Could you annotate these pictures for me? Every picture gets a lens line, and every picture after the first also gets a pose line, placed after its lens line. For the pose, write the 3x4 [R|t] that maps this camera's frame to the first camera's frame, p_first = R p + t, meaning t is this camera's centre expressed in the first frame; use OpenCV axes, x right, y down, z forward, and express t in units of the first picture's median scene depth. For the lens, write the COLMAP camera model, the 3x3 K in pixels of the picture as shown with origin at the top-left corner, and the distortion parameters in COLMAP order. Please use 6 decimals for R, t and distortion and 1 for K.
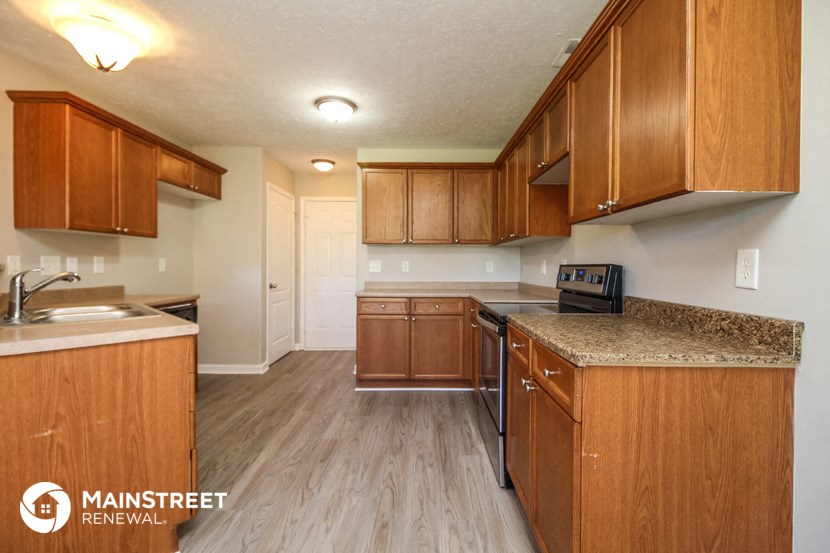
lens RADIAL K [[414.5, 0, 415.7], [0, 414.5, 272.1], [0, 0, 1]] dist [0.010240, -0.000905]
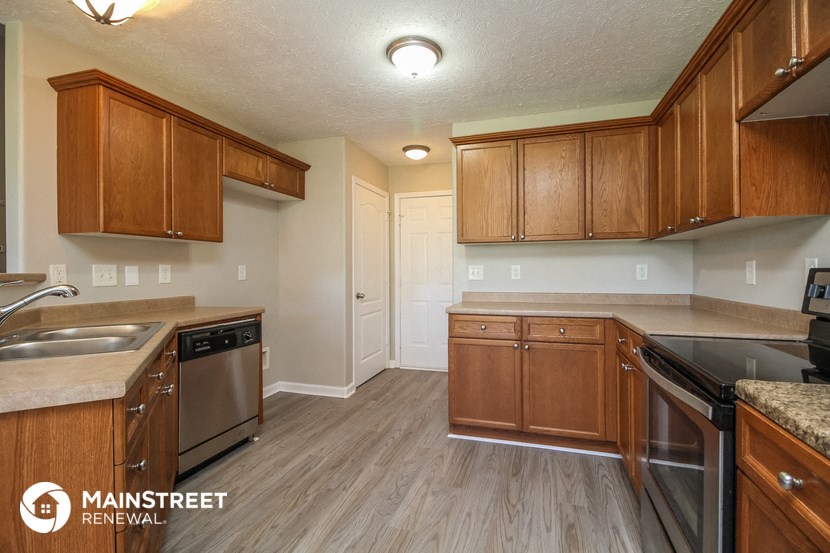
lens RADIAL K [[414.5, 0, 417.0], [0, 414.5, 271.8], [0, 0, 1]] dist [0.010240, -0.000905]
pose [[0.962751, -0.008488, -0.270257, 0.007284], [0.005221, 0.999904, -0.012807, -0.006827], [0.270340, 0.010919, 0.962703, 0.270529]]
